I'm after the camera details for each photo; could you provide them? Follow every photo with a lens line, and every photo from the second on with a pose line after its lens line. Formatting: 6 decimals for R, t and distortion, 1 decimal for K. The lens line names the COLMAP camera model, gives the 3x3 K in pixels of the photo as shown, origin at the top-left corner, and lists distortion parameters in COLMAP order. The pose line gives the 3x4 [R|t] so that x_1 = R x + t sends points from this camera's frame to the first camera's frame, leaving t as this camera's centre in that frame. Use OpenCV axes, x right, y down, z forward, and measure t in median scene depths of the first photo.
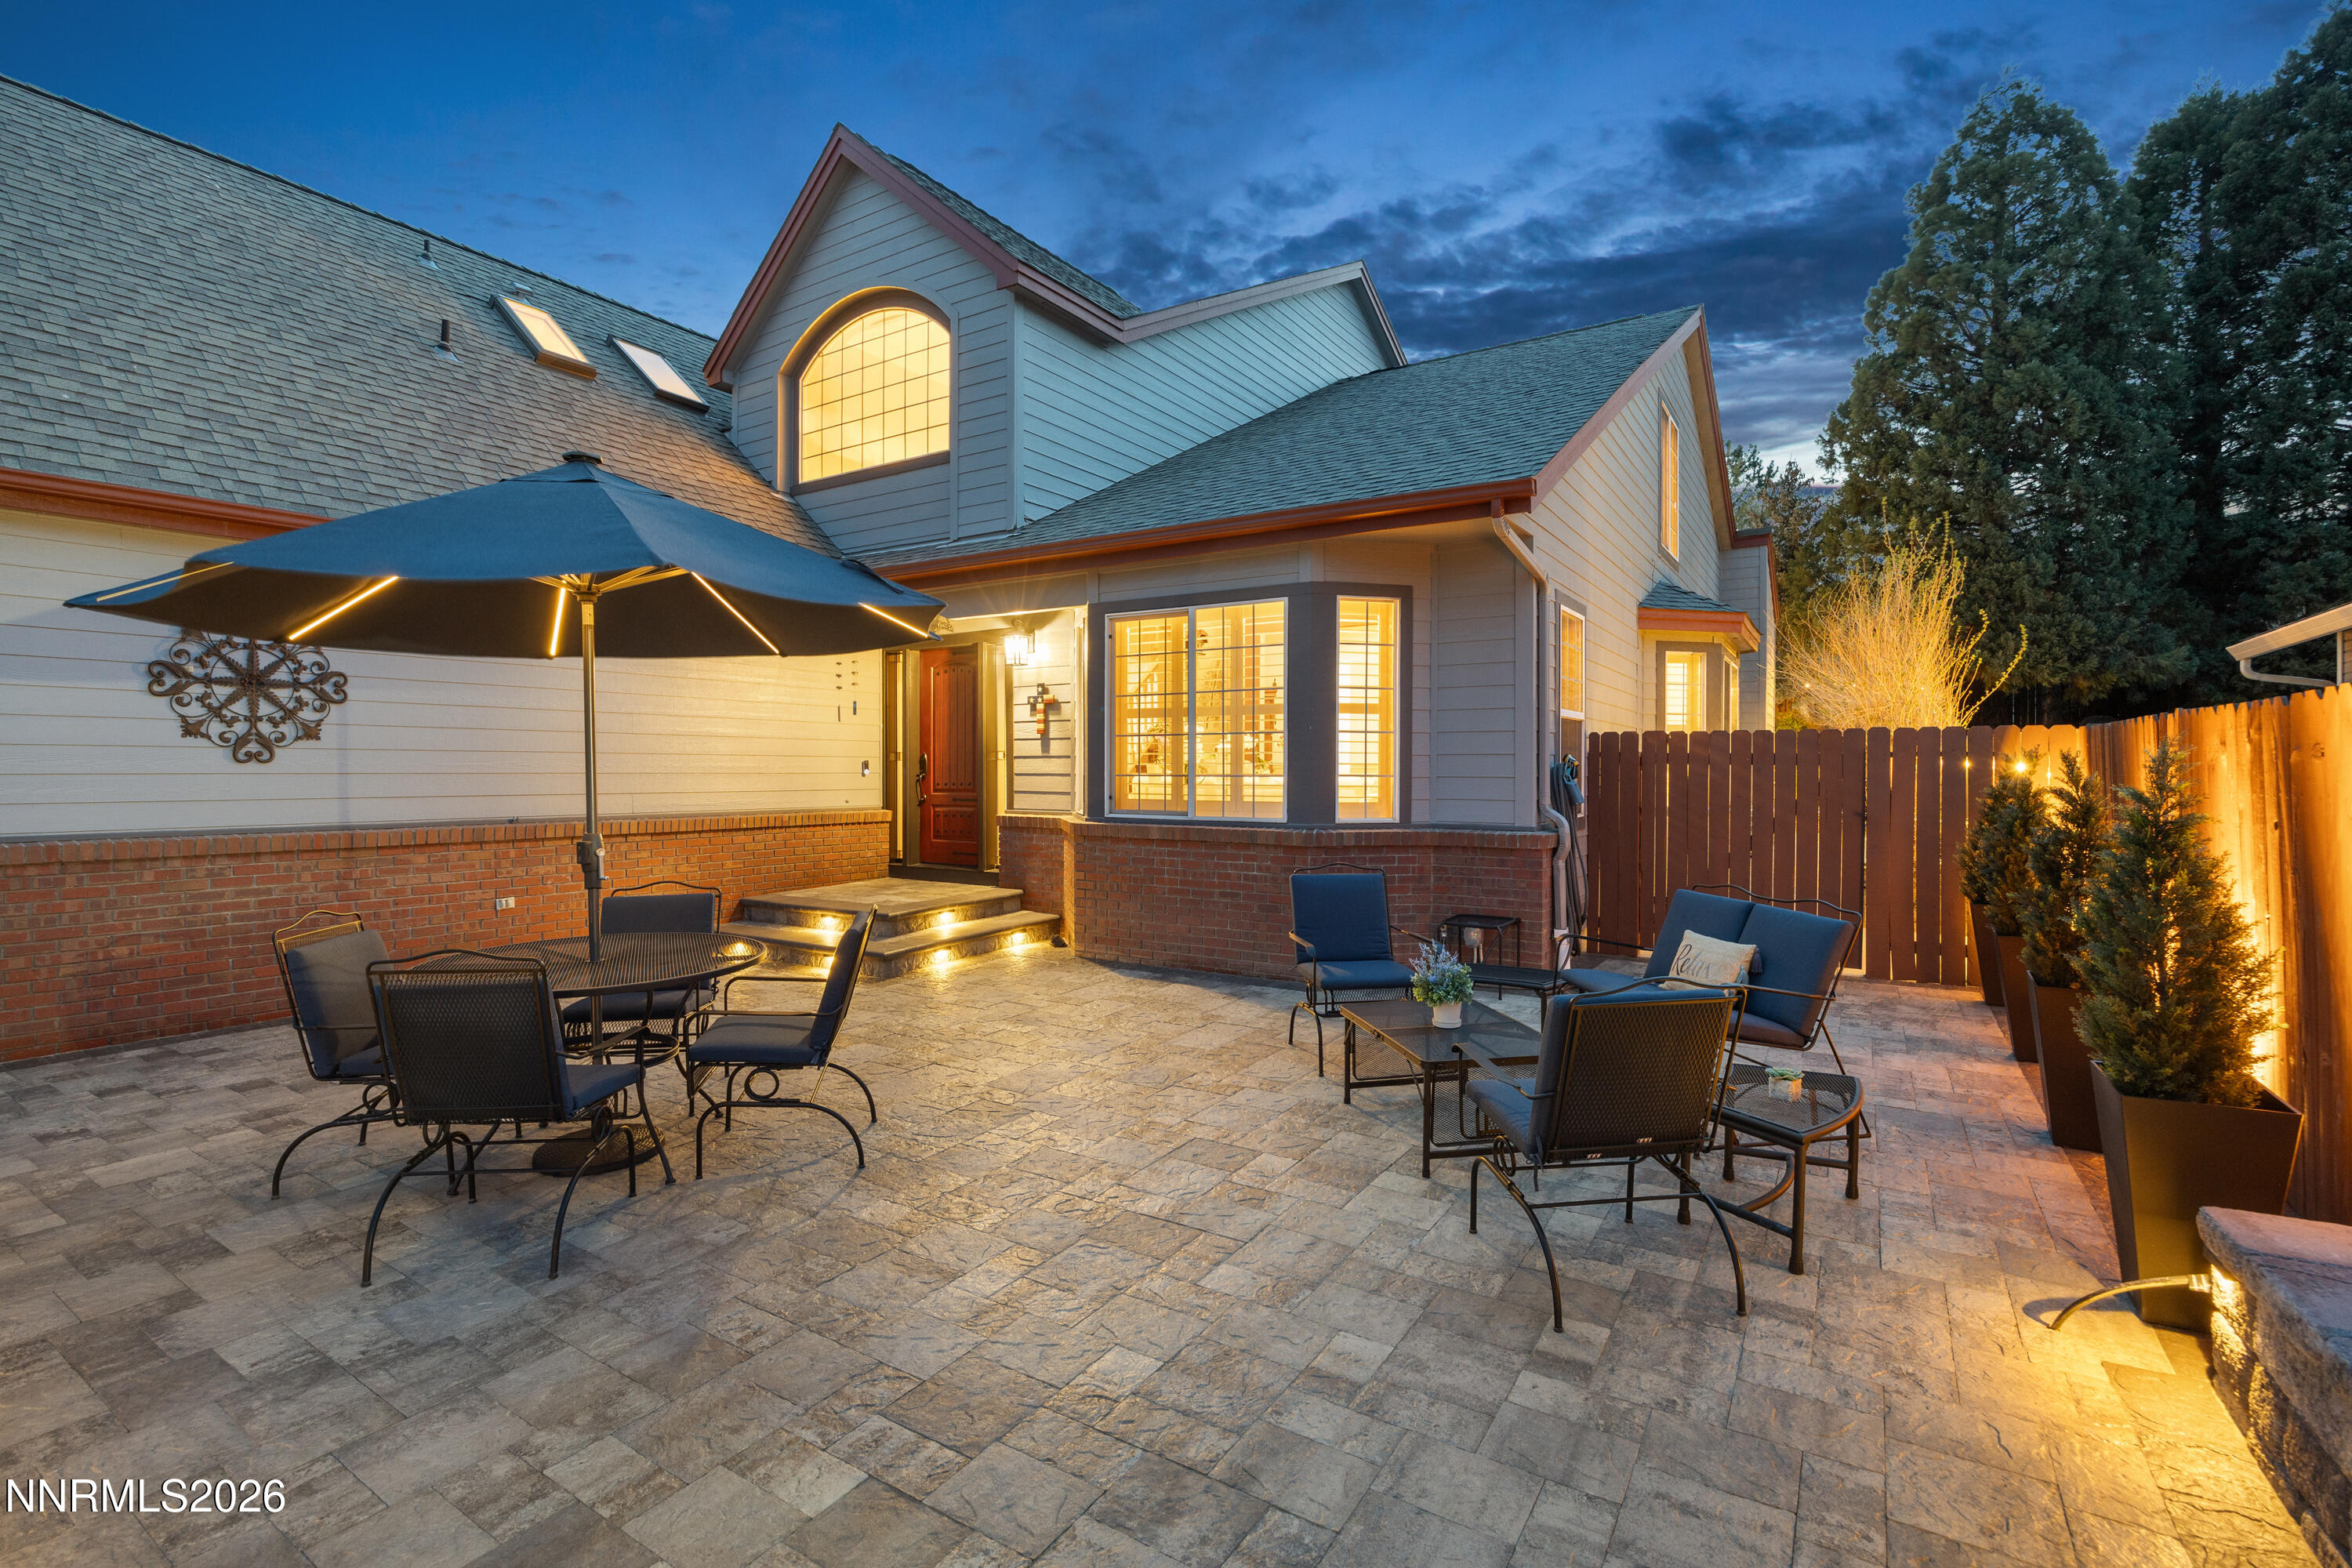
lens RADIAL K [[1087.6, 0, 1176.0], [0, 1087.6, 784.0], [0, 0, 1]] dist [-0.001937, -0.000161]
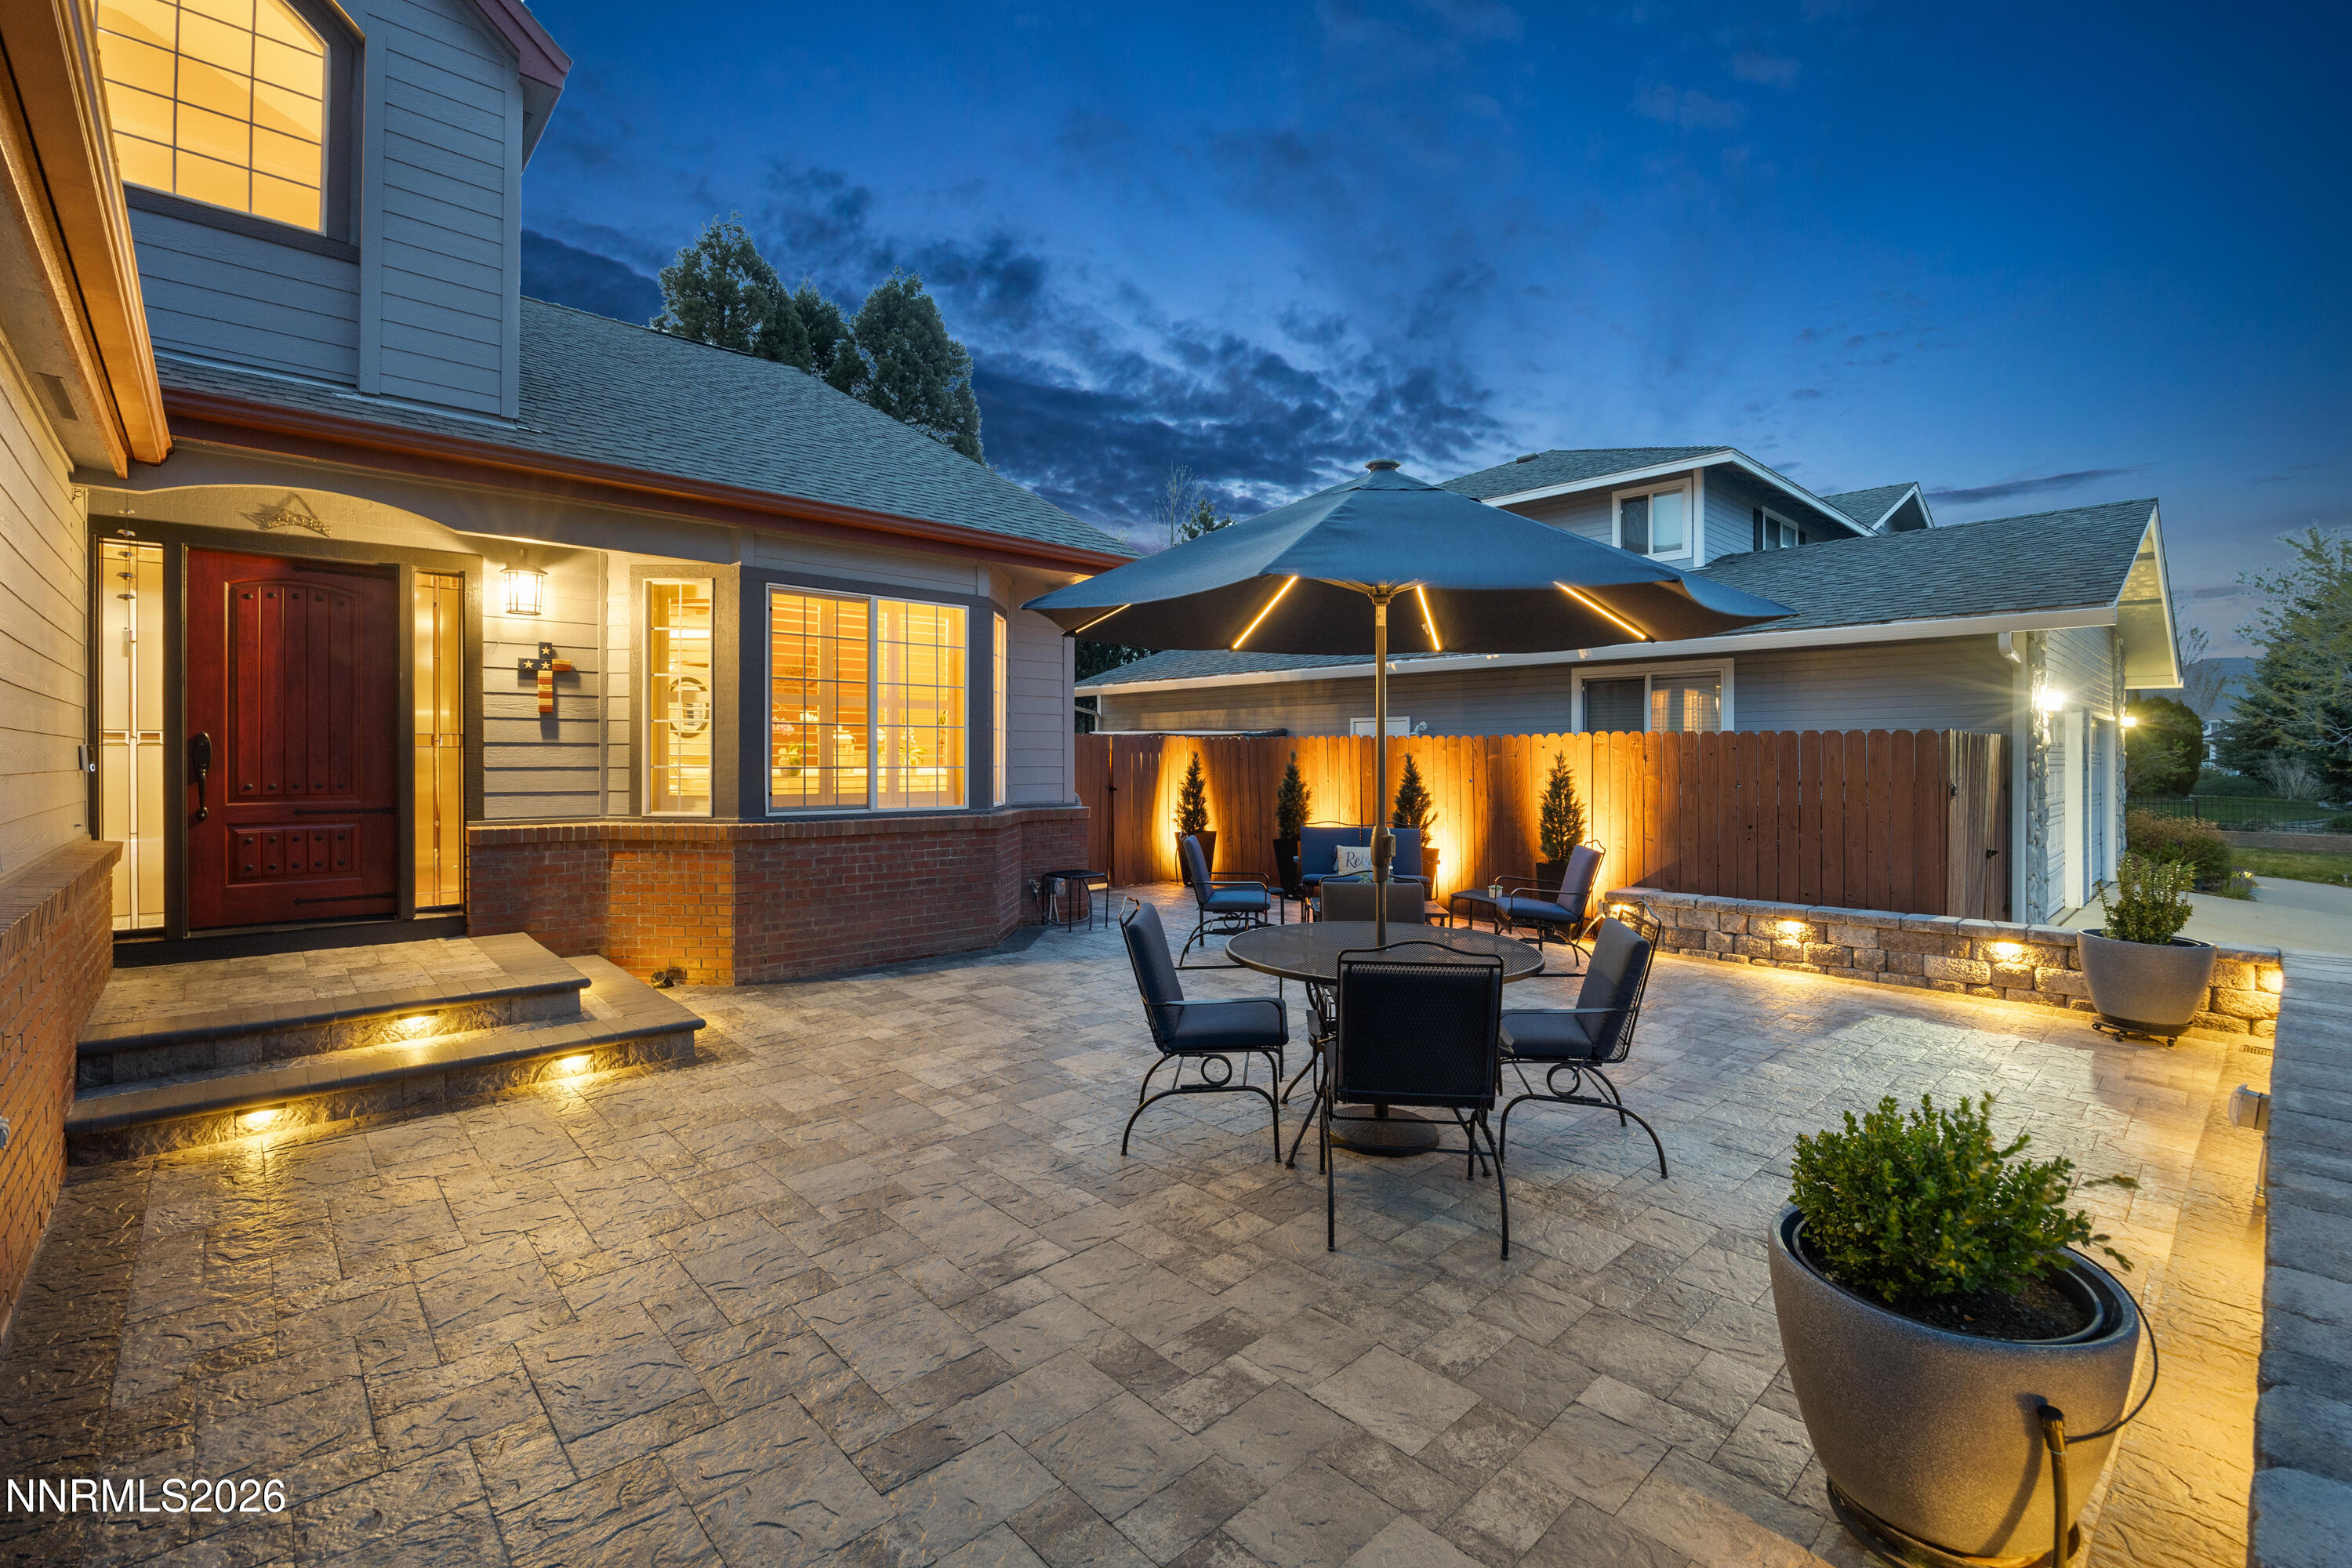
lens RADIAL K [[1011.1, 0, 1164.0], [0, 1011.1, 758.5], [0, 0, 1]] dist [-0.000924, -0.000048]
pose [[0.254046, 0.002060, 0.967190, -0.755461], [0.013581, 0.999892, -0.005697, -0.006739], [-0.967097, 0.014583, 0.253990, 0.485567]]
